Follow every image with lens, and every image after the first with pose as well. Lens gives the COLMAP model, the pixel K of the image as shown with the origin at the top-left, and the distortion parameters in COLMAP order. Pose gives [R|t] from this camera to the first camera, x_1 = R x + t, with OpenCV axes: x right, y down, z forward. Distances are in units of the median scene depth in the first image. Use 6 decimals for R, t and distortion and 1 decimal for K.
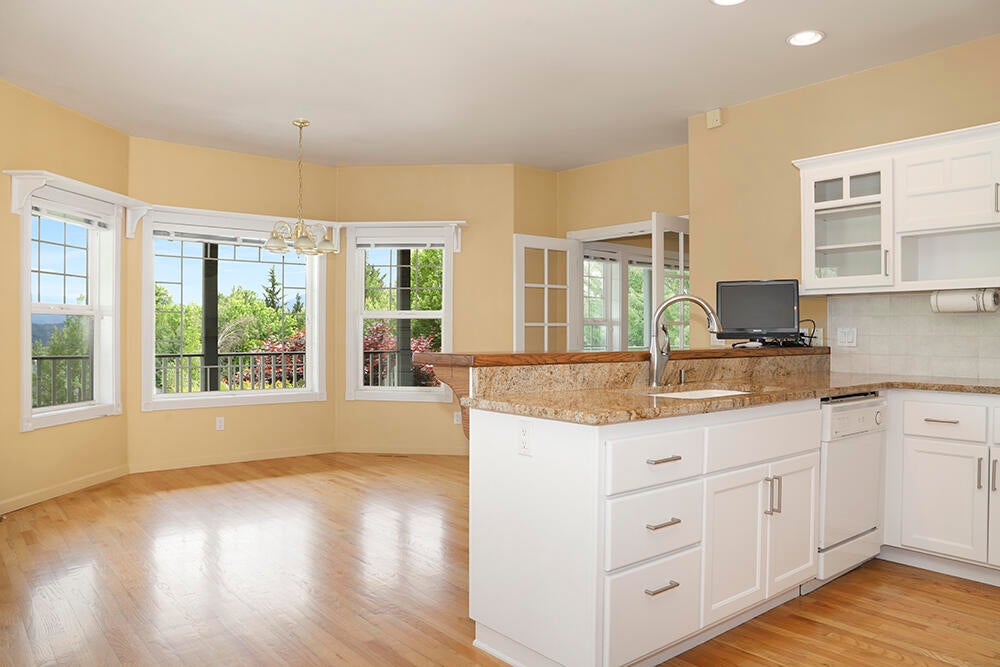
lens RADIAL K [[697.6, 0, 500.0], [0, 697.6, 333.5], [0, 0, 1]] dist [-0.065730, -0.002742]
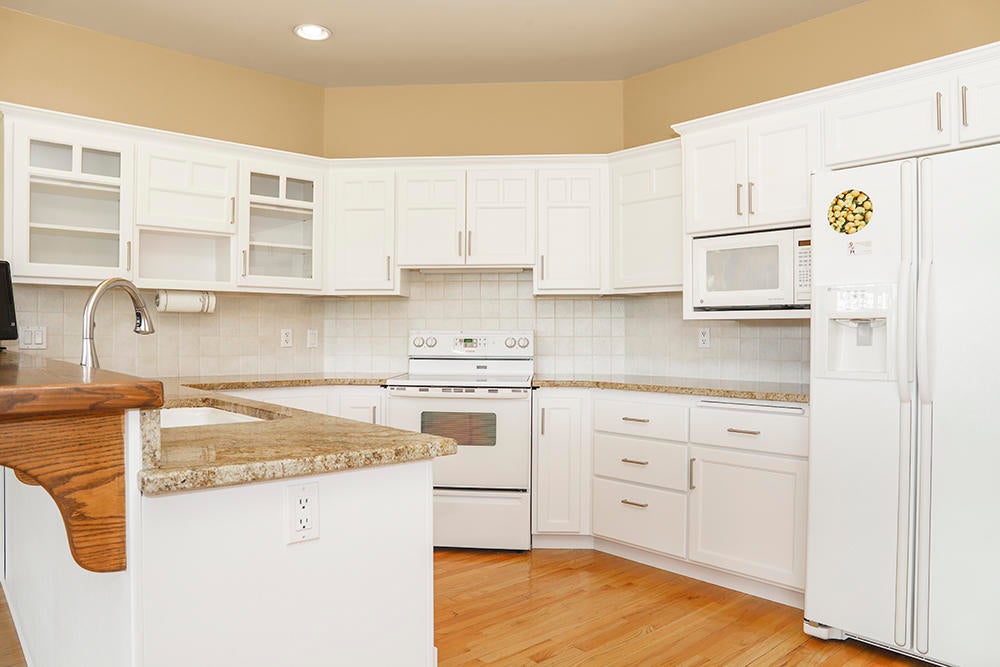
lens RADIAL K [[697.6, 0, 500.0], [0, 697.6, 333.5], [0, 0, 1]] dist [-0.065730, -0.002742]
pose [[-0.050681, -0.000631, 0.998715, -0.384006], [-0.010602, 0.999944, 0.000094, -0.005234], [-0.998659, -0.010584, -0.050684, 0.569292]]
